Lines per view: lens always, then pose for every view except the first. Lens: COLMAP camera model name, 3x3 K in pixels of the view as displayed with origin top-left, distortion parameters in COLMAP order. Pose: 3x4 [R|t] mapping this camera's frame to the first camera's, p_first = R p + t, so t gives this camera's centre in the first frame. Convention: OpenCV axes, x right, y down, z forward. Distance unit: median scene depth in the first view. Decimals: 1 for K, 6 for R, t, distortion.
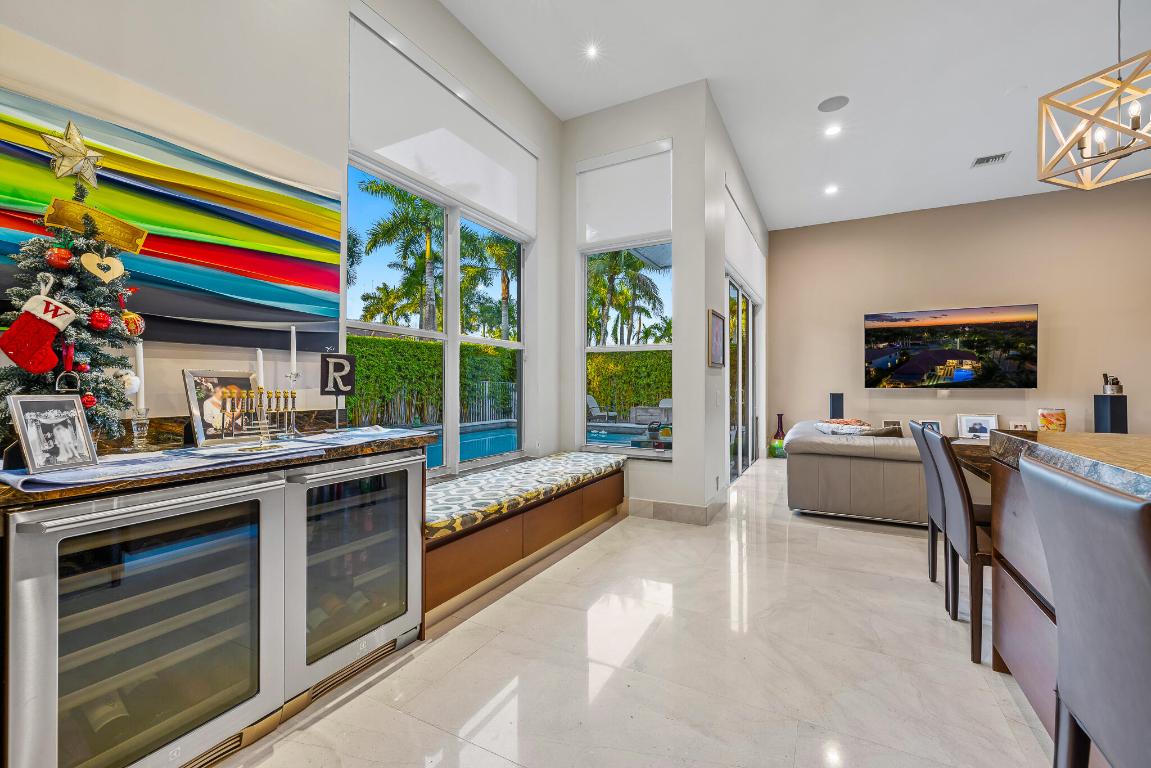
lens RADIAL K [[486.7, 0, 569.3], [0, 486.7, 379.1], [0, 0, 1]] dist [0.001105, 0.000785]
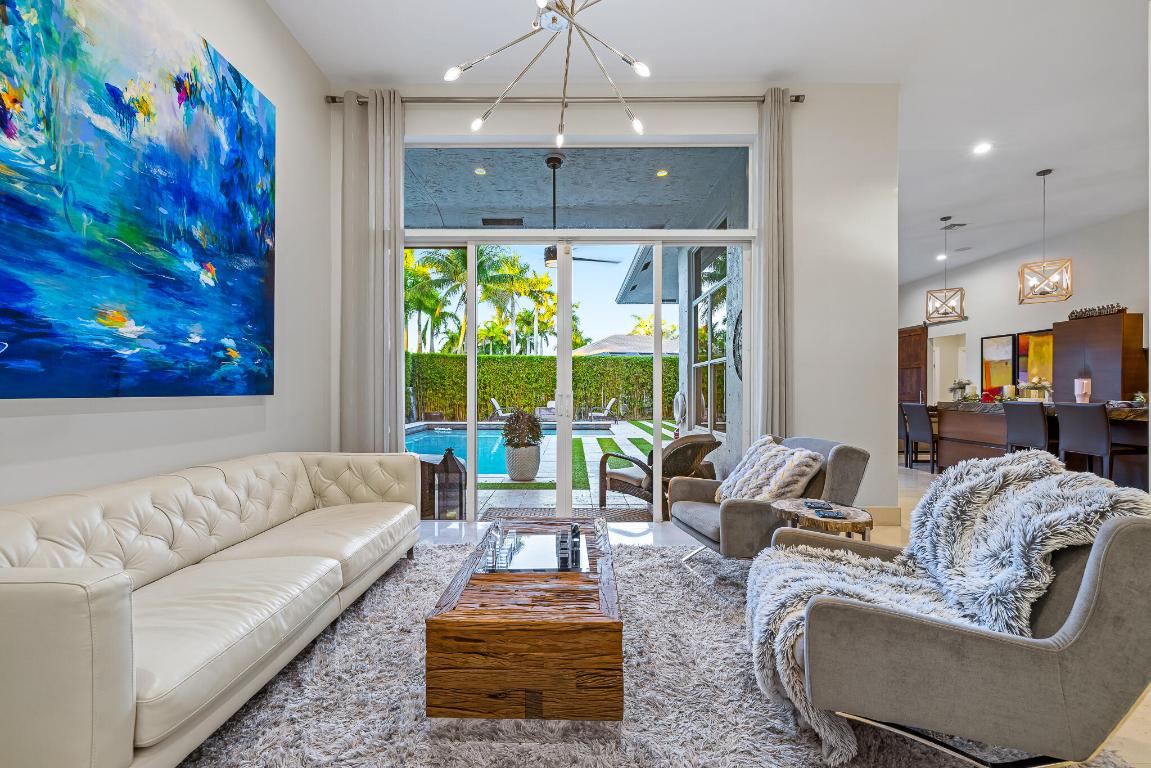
lens RADIAL K [[486.7, 0, 569.8], [0, 486.7, 390.3], [0, 0, 1]] dist [0.001105, 0.000785]
pose [[0.884890, -0.002797, 0.465791, -1.239597], [-0.004122, 0.999896, 0.013835, -0.002247], [-0.465781, -0.014162, 0.884787, -0.323867]]
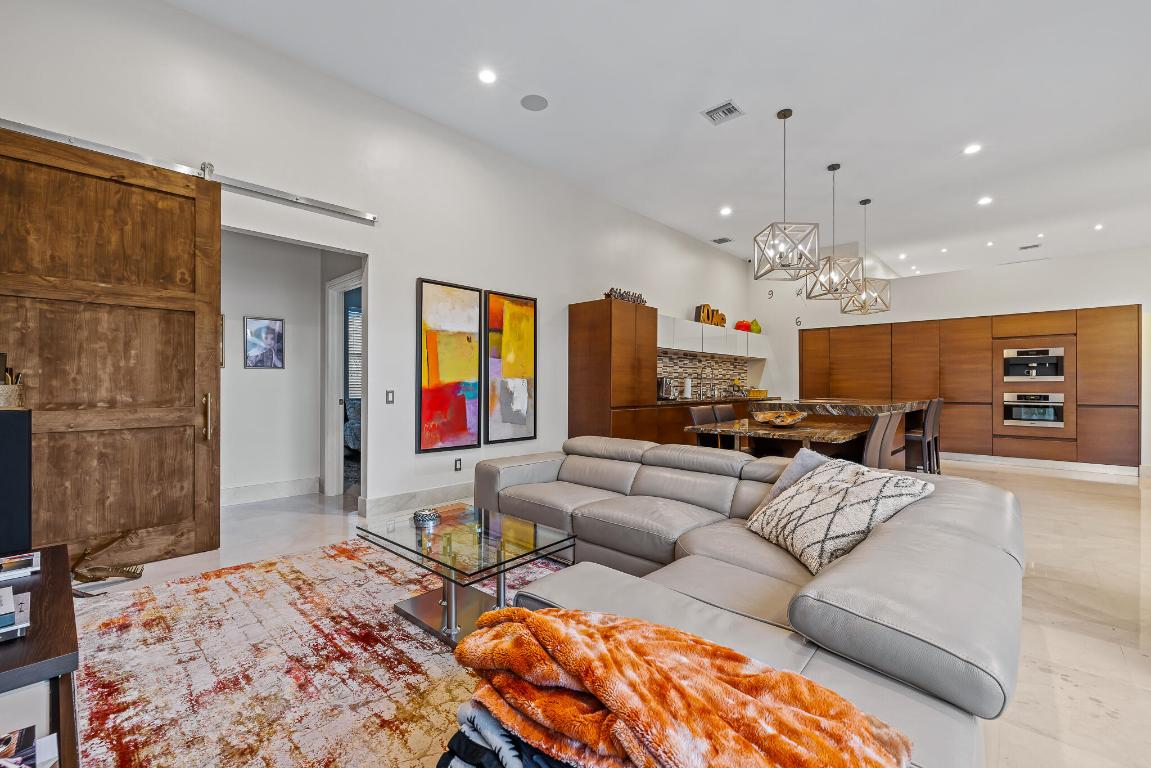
lens RADIAL K [[486.7, 0, 570.0], [0, 486.7, 381.6], [0, 0, 1]] dist [0.001105, 0.000785]
pose [[-0.966091, -0.002617, 0.258190, 0.734305], [-0.006549, 0.999875, -0.014370, 0.014614], [-0.258121, -0.015574, -0.965987, 1.559290]]
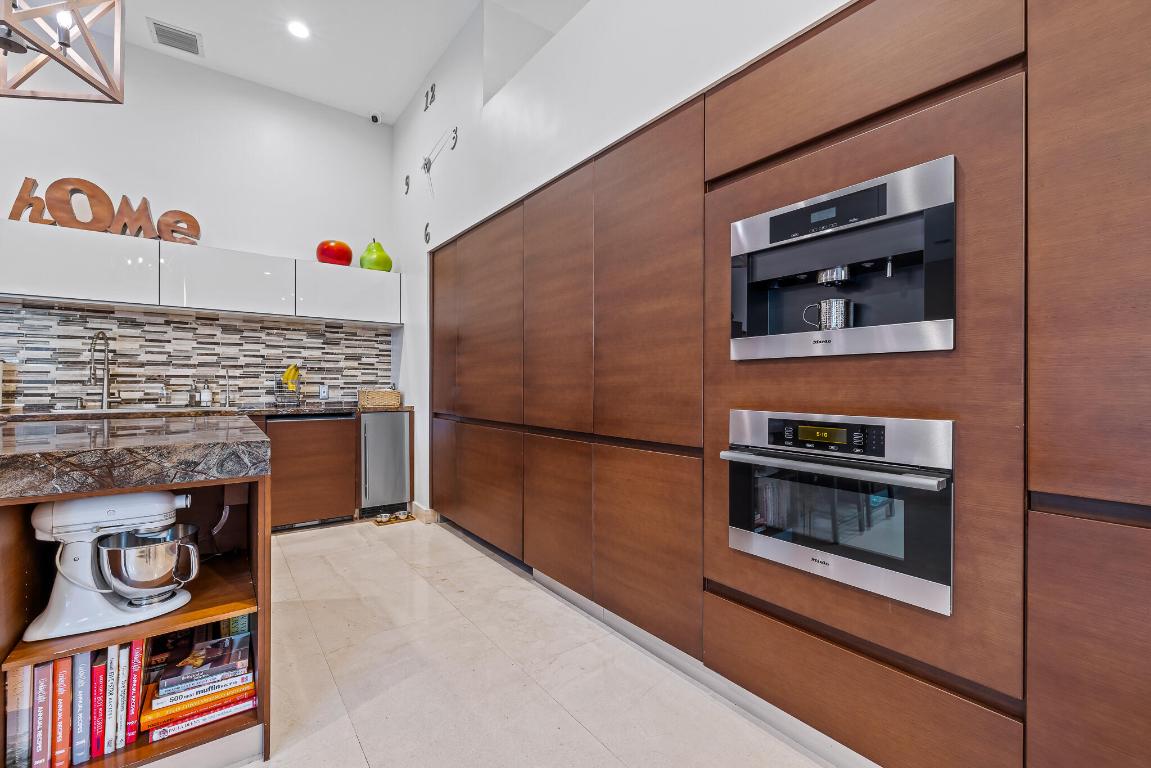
lens RADIAL K [[486.7, 0, 568.6], [0, 486.7, 383.9], [0, 0, 1]] dist [0.001105, 0.000785]
pose [[-0.904230, -0.006143, 0.427001, -0.242518], [-0.010715, 0.999908, -0.008304, 0.004903], [-0.426911, -0.012084, -0.904213, 0.081970]]
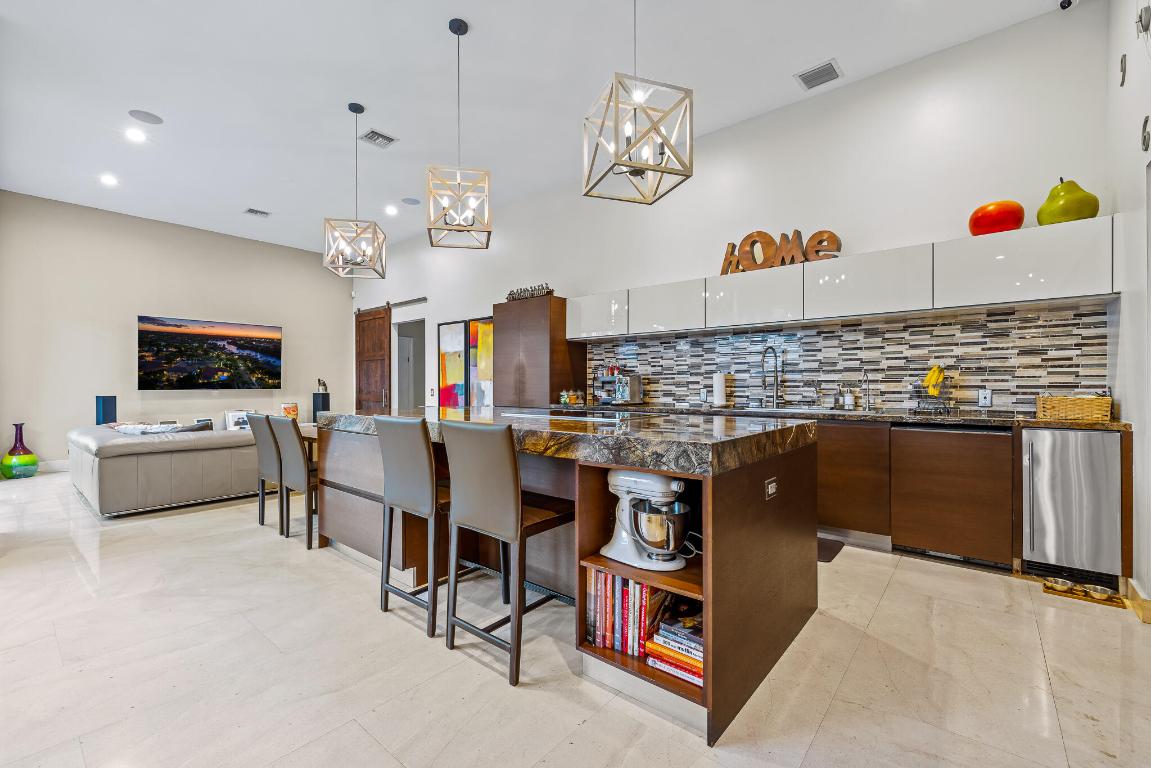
lens RADIAL K [[486.7, 0, 568.3], [0, 486.7, 387.2], [0, 0, 1]] dist [0.001105, 0.000785]
pose [[0.212026, -0.005035, 0.977251, -0.278891], [-0.006223, 0.999959, 0.006503, 0.000373], [-0.977244, -0.007460, 0.211986, -0.102900]]
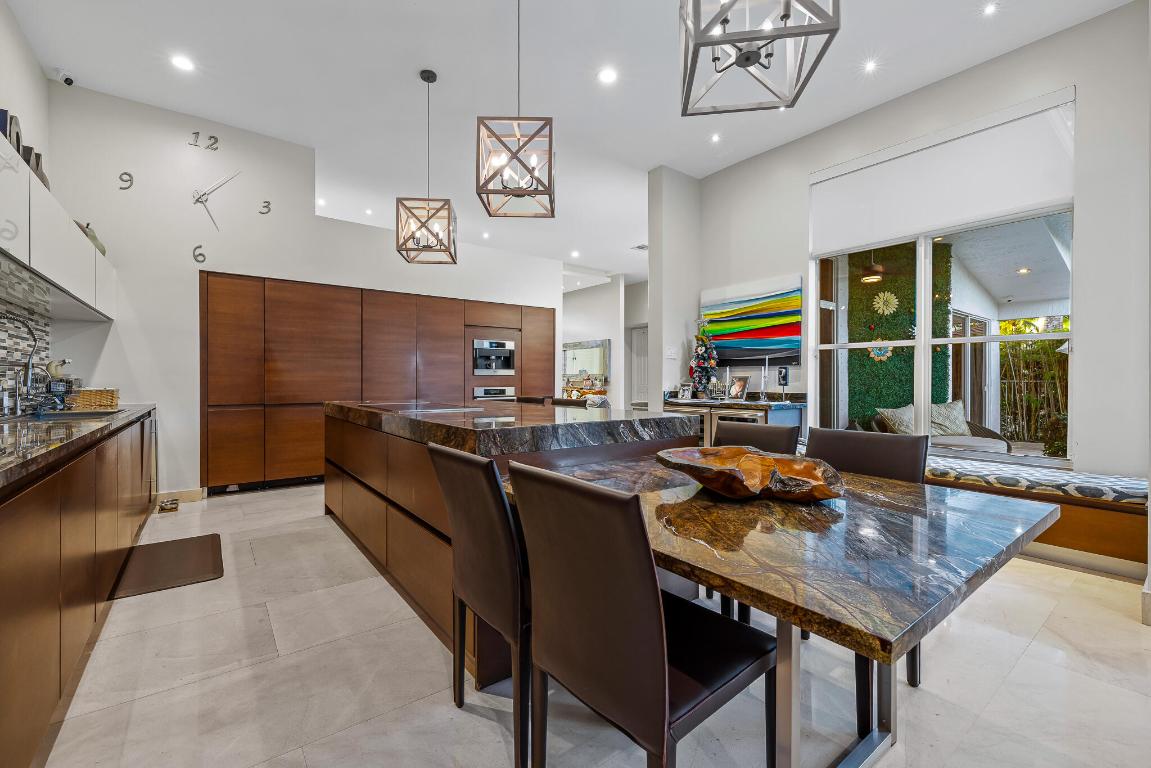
lens RADIAL K [[486.7, 0, 573.0], [0, 486.7, 380.2], [0, 0, 1]] dist [0.001105, 0.000785]
pose [[-0.410873, -0.001774, -0.911691, 0.952598], [0.005937, 0.999972, -0.004622, 0.006449], [0.911673, -0.007311, -0.410851, 0.535394]]
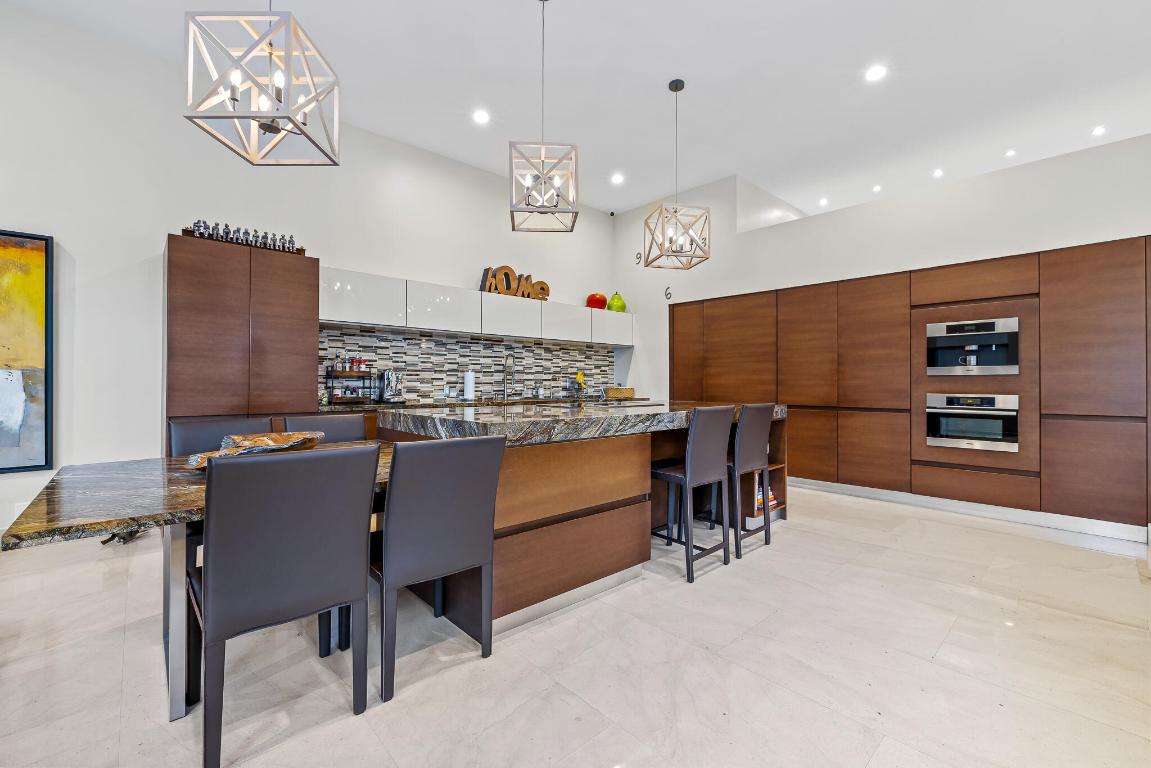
lens RADIAL K [[486.7, 0, 572.3], [0, 486.7, 378.9], [0, 0, 1]] dist [0.001105, 0.000785]
pose [[-0.945422, -0.001854, 0.325842, 0.151209], [-0.007411, 0.999848, -0.015812, 0.010526], [-0.325763, -0.017364, -0.945292, 0.844636]]
